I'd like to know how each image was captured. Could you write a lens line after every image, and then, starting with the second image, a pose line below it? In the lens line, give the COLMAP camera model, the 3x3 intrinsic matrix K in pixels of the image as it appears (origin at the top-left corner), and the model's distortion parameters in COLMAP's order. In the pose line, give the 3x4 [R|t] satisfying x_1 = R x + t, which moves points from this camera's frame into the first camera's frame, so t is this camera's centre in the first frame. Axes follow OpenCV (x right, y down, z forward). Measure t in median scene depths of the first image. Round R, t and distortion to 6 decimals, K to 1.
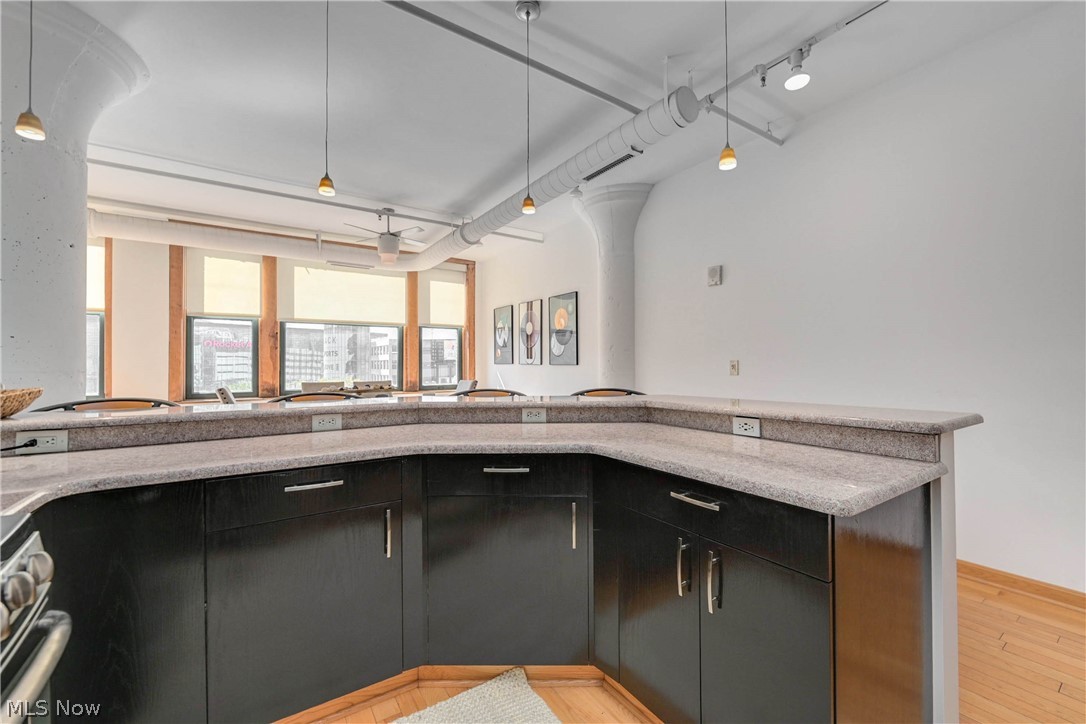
lens RADIAL K [[443.2, 0, 573.3], [0, 443.2, 360.7], [0, 0, 1]] dist [-0.006005, 0.000215]
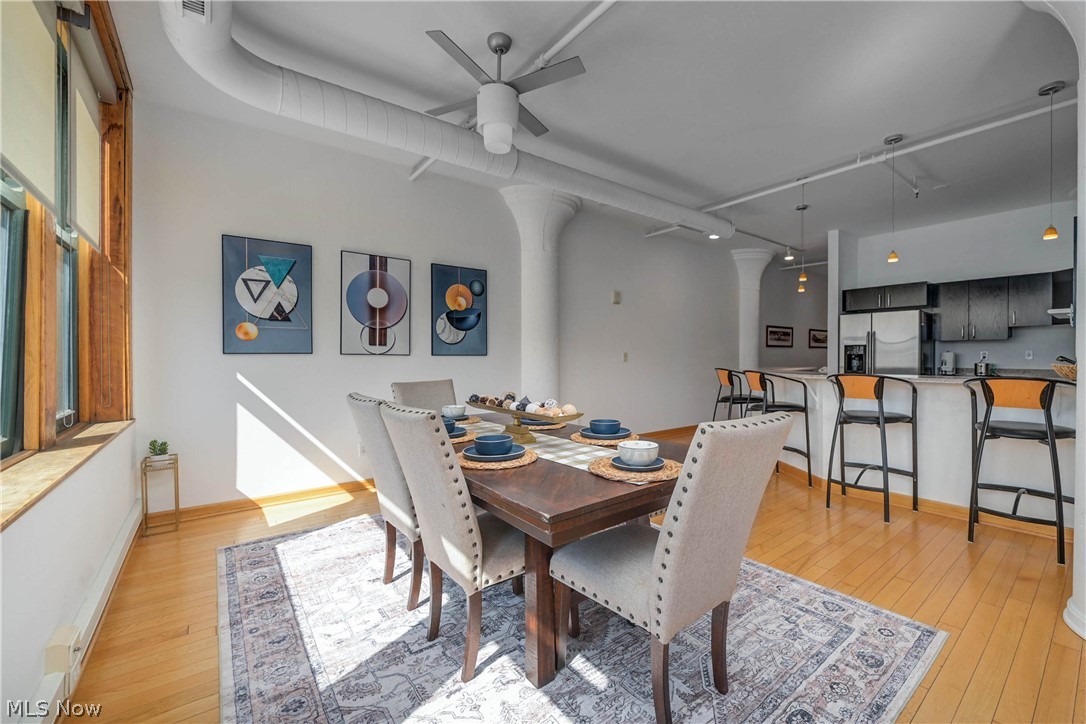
lens RADIAL K [[443.2, 0, 554.4], [0, 443.2, 357.6], [0, 0, 1]] dist [-0.006005, 0.000215]
pose [[-0.024177, 0.002306, 0.999705, -0.735767], [-0.003365, 0.999991, -0.002388, 0.012820], [-0.999702, -0.003422, -0.024169, 0.763378]]
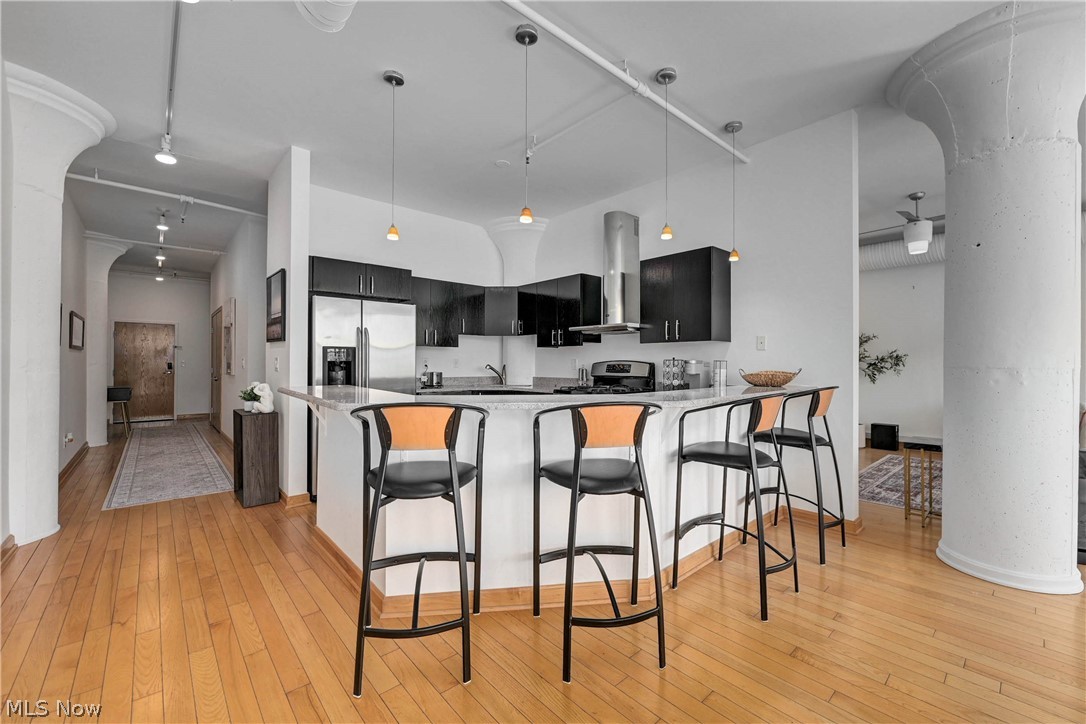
lens RADIAL K [[443.2, 0, 562.5], [0, 443.2, 361.6], [0, 0, 1]] dist [-0.006005, 0.000215]
pose [[-0.993162, 0.001409, -0.116732, -0.027558], [0.002154, 0.999978, -0.006255, 0.006559], [0.116721, -0.006464, -0.993144, 0.753330]]
